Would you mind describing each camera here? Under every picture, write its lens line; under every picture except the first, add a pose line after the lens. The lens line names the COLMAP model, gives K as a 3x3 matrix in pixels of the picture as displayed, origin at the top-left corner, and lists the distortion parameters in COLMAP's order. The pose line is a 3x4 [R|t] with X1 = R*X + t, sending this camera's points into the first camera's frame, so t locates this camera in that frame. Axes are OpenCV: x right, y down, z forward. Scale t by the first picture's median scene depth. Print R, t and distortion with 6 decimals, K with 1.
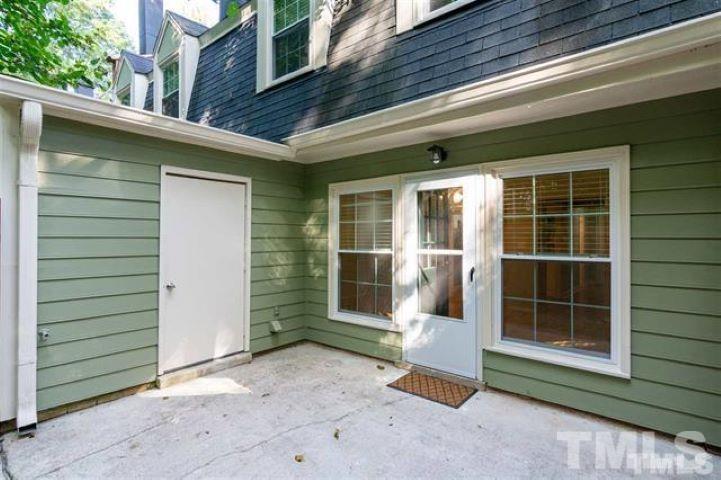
lens RADIAL K [[367.8, 0, 357.4], [0, 367.8, 237.5], [0, 0, 1]] dist [-0.012508, 0.000301]
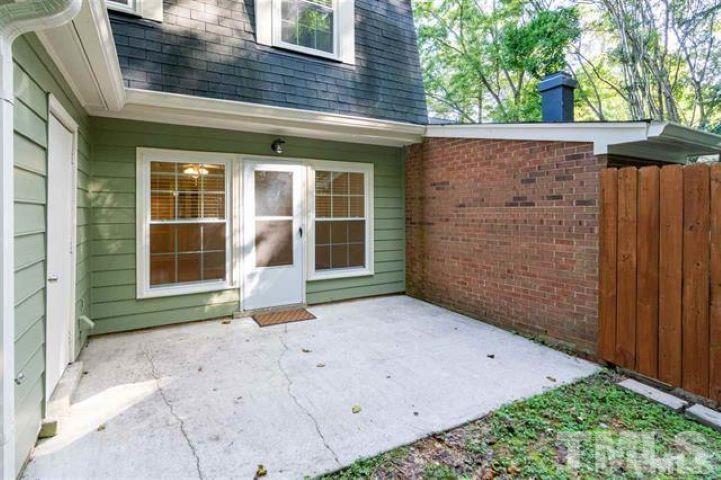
lens RADIAL K [[367.8, 0, 351.3], [0, 367.8, 213.5], [0, 0, 1]] dist [-0.012508, 0.000301]
pose [[0.352017, -0.007233, 0.935966, -0.986982], [0.004584, 0.999971, 0.006004, 0.015977], [-0.935982, 0.002177, 0.352040, 0.281223]]
